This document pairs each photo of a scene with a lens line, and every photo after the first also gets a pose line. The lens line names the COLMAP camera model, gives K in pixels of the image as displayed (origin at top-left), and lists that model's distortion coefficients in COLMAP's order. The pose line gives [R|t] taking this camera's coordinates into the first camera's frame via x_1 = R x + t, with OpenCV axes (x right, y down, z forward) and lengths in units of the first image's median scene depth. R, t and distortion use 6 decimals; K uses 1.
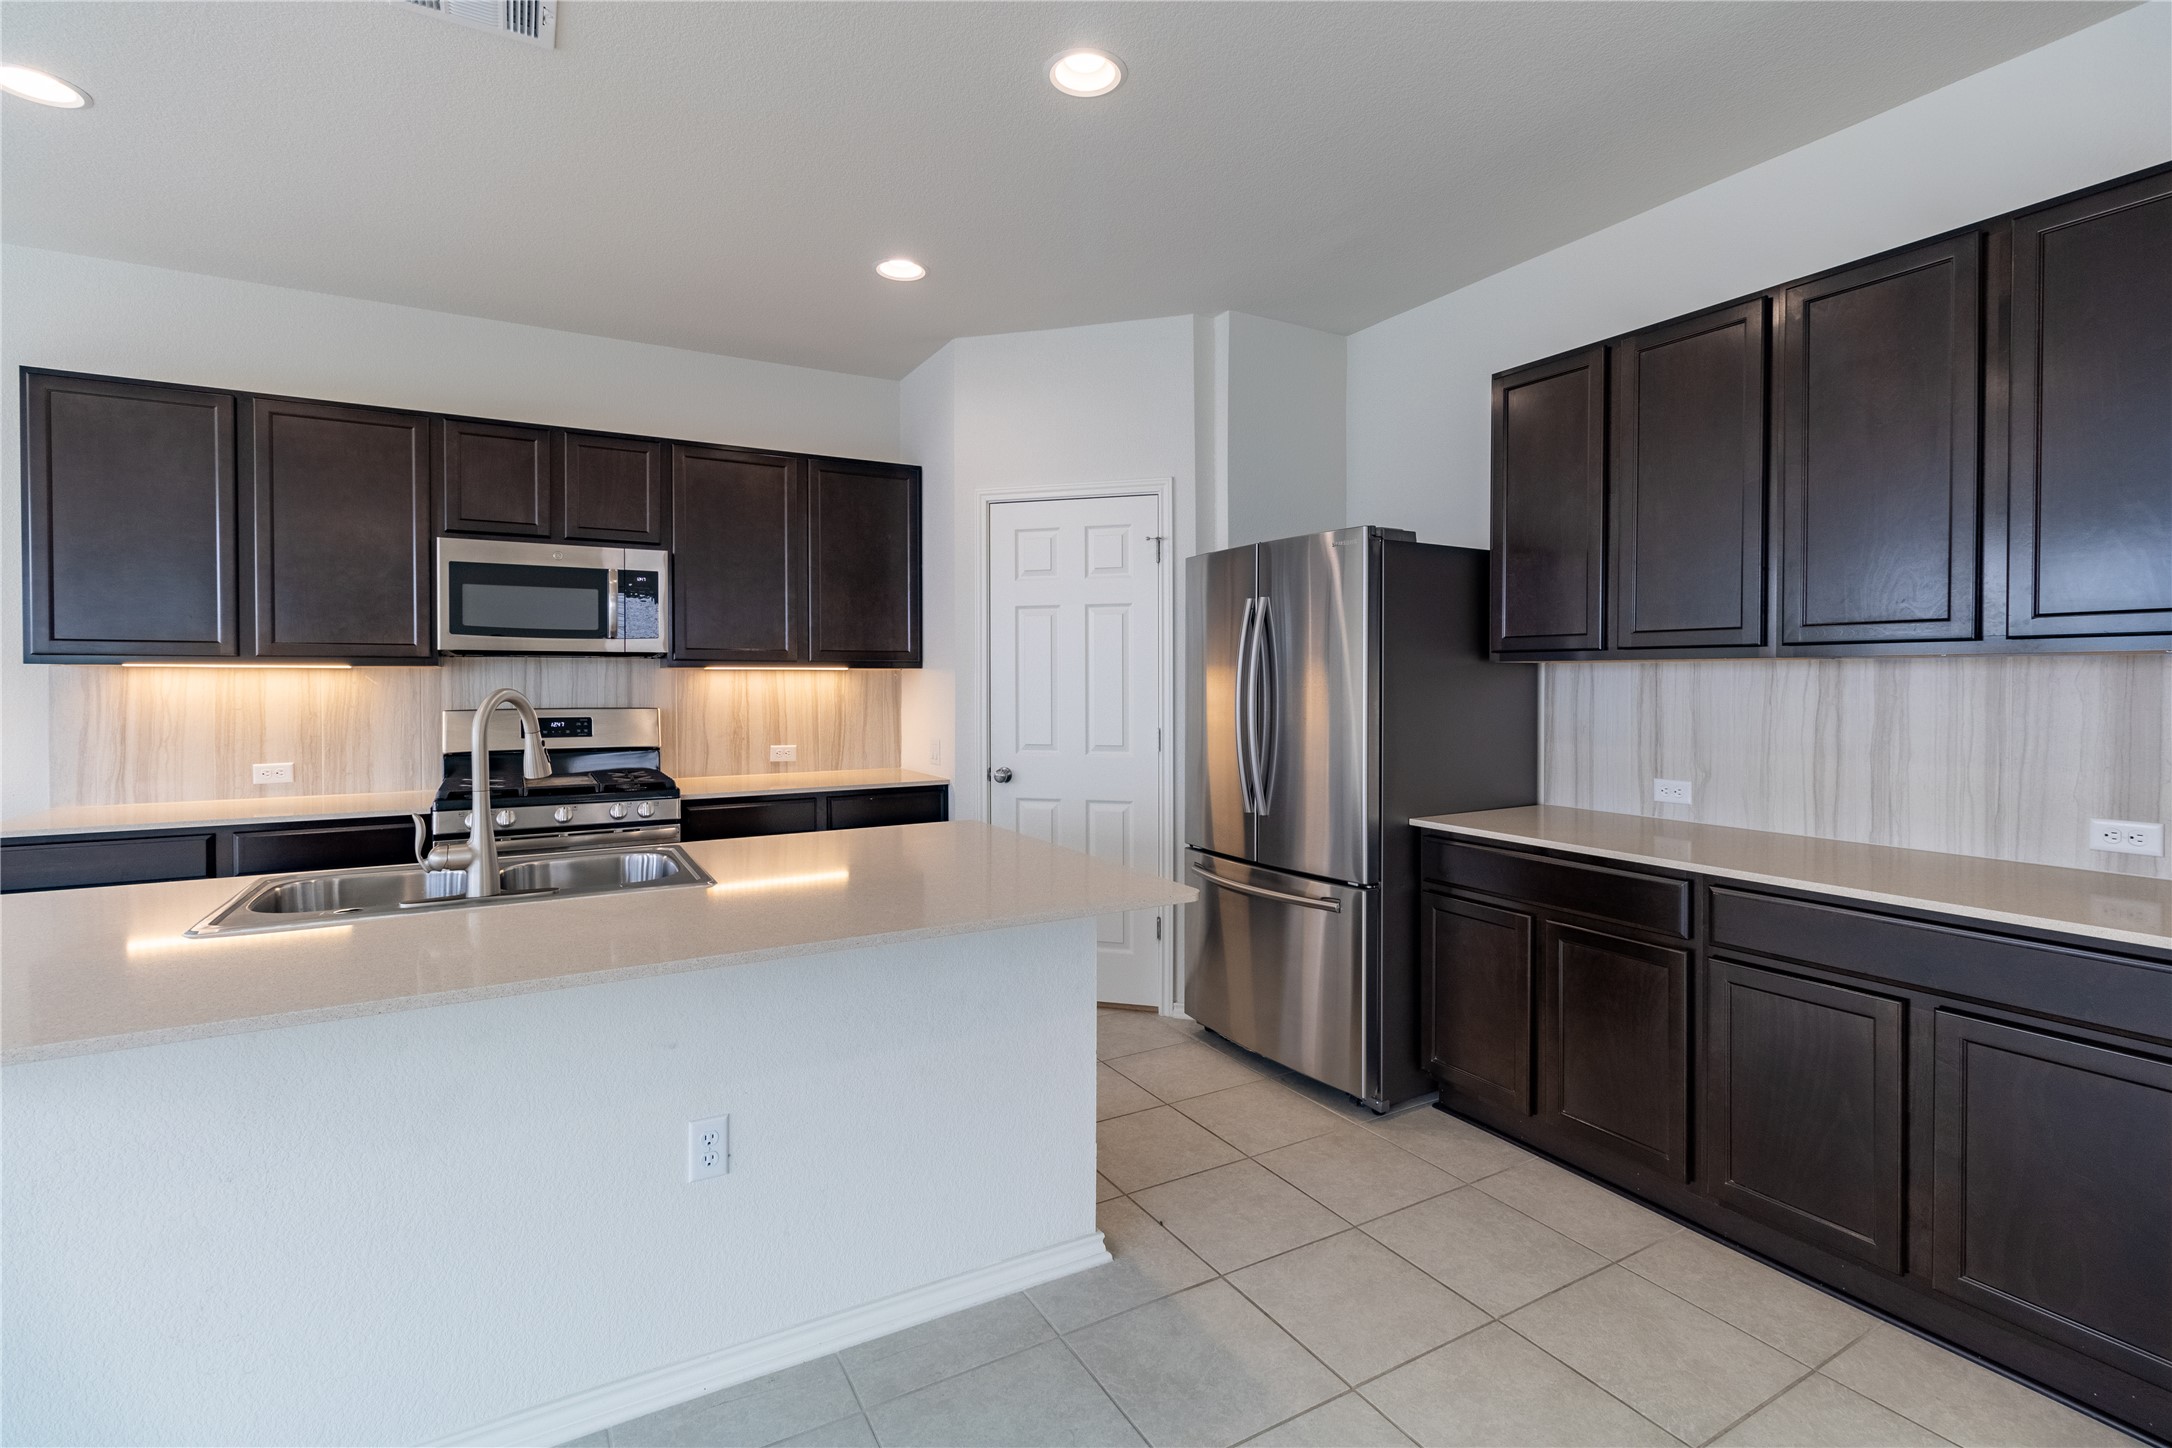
lens RADIAL K [[1003.0, 0, 1097.3], [0, 1003.0, 691.6], [0, 0, 1]] dist [0.001961, 0.000760]
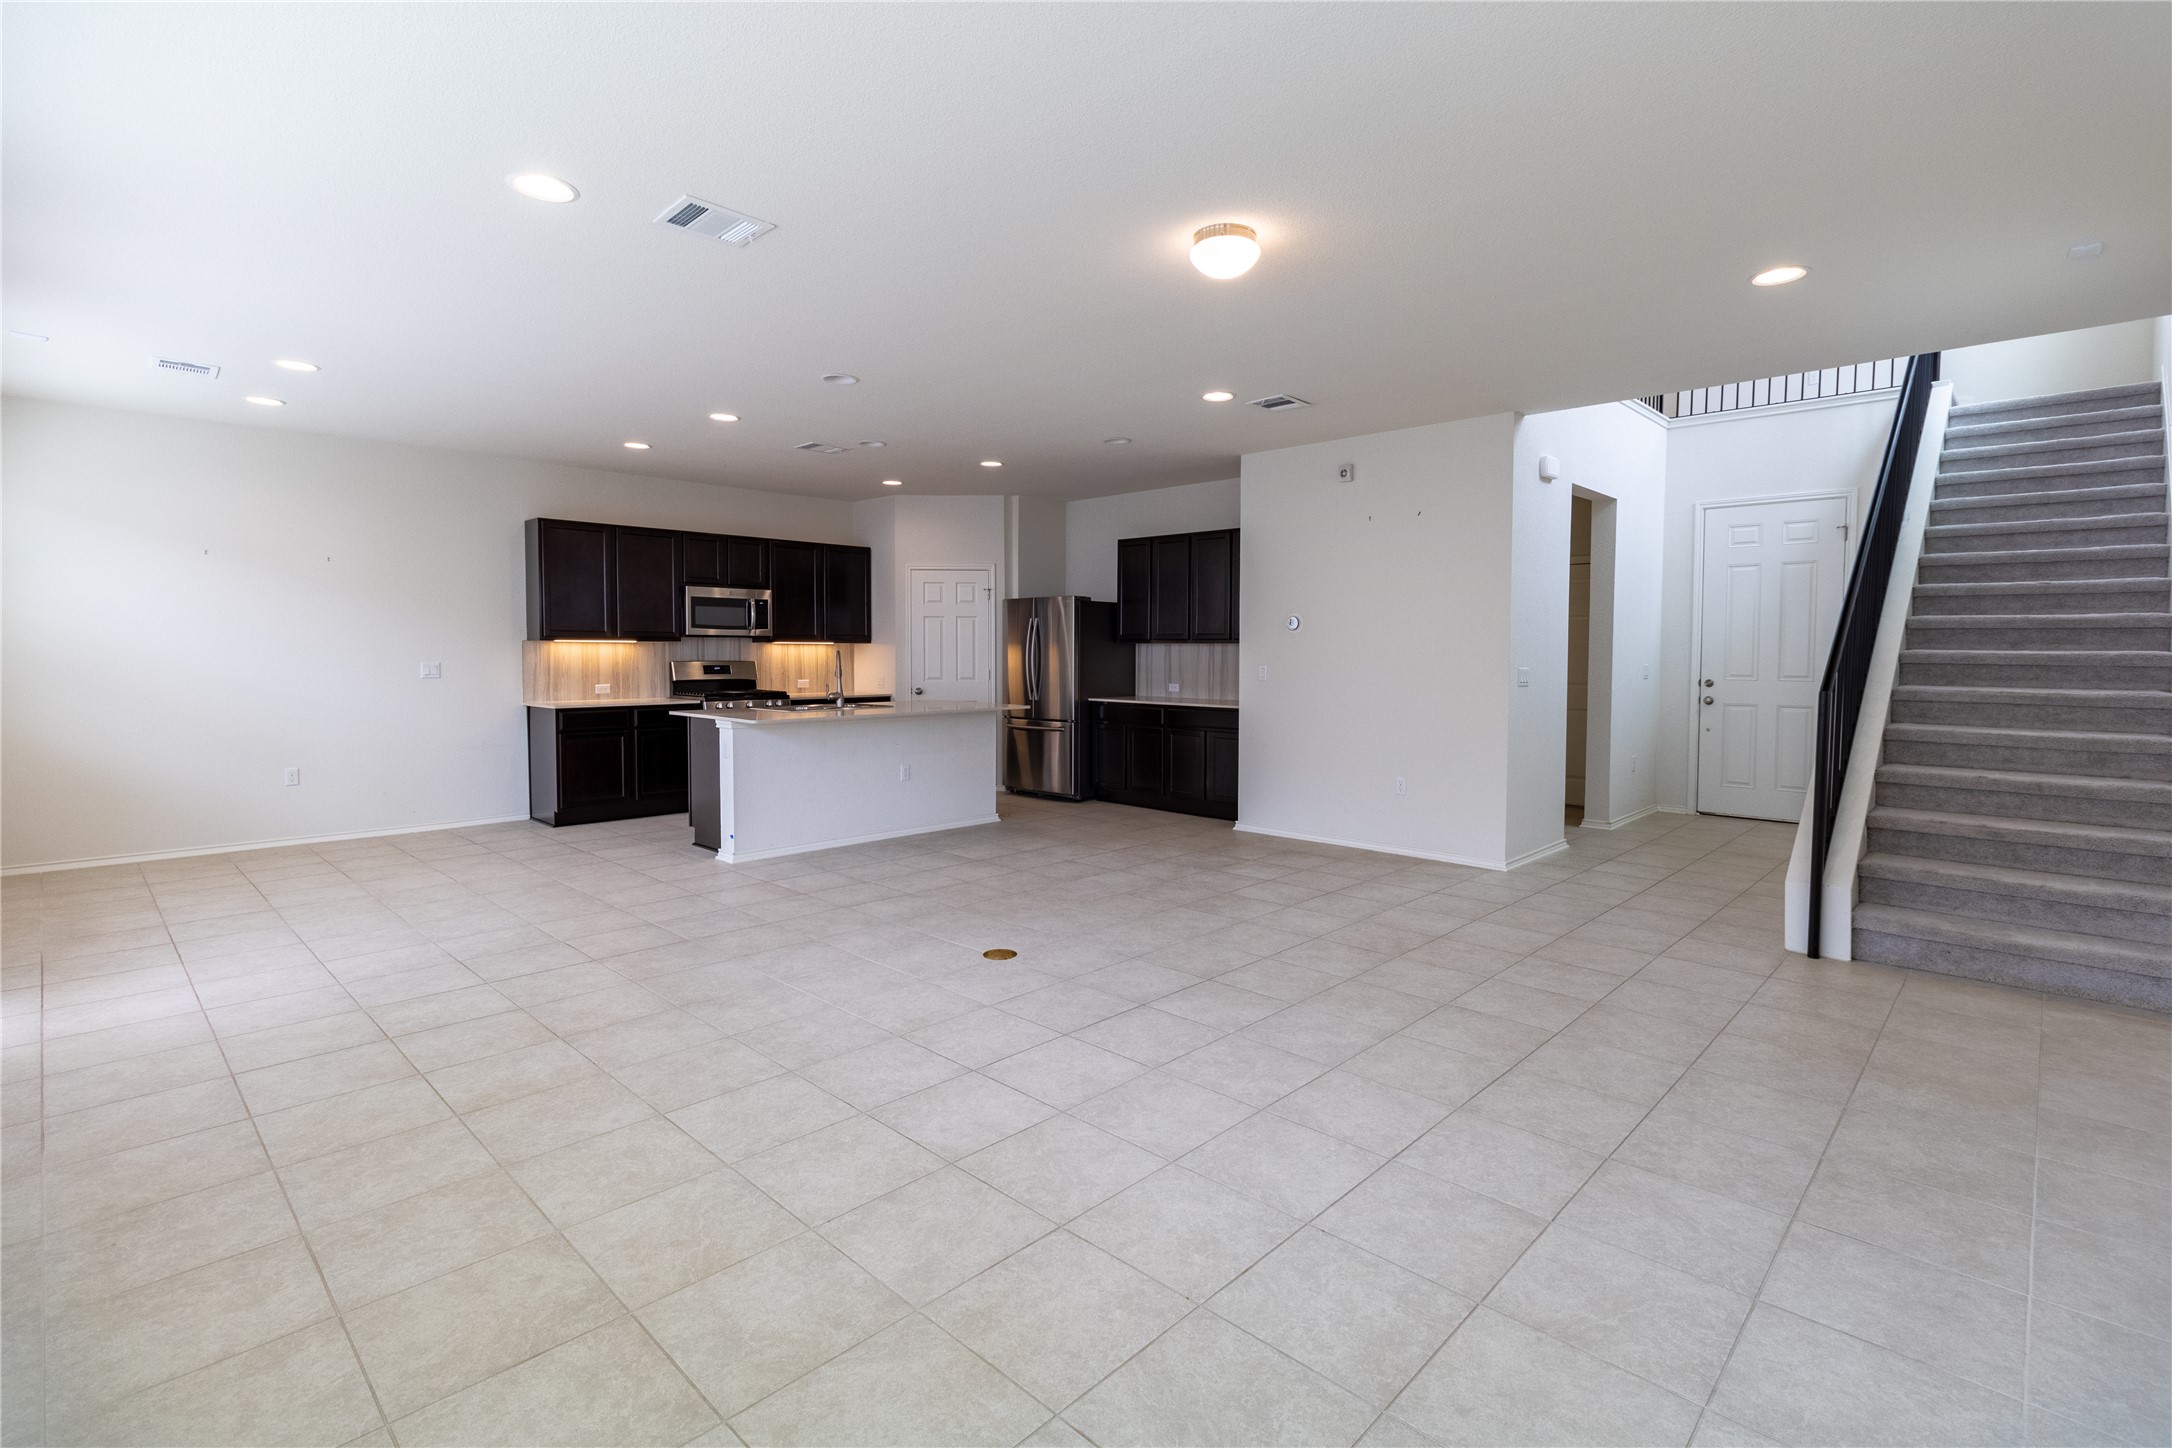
lens RADIAL K [[1003.0, 0, 1097.3], [0, 1003.0, 691.6], [0, 0, 1]] dist [0.001961, 0.000760]
pose [[0.959752, -0.006718, 0.280768, -0.395127], [-0.001581, 0.999569, 0.029324, 0.020135], [-0.280844, -0.028588, 0.959328, -1.480705]]
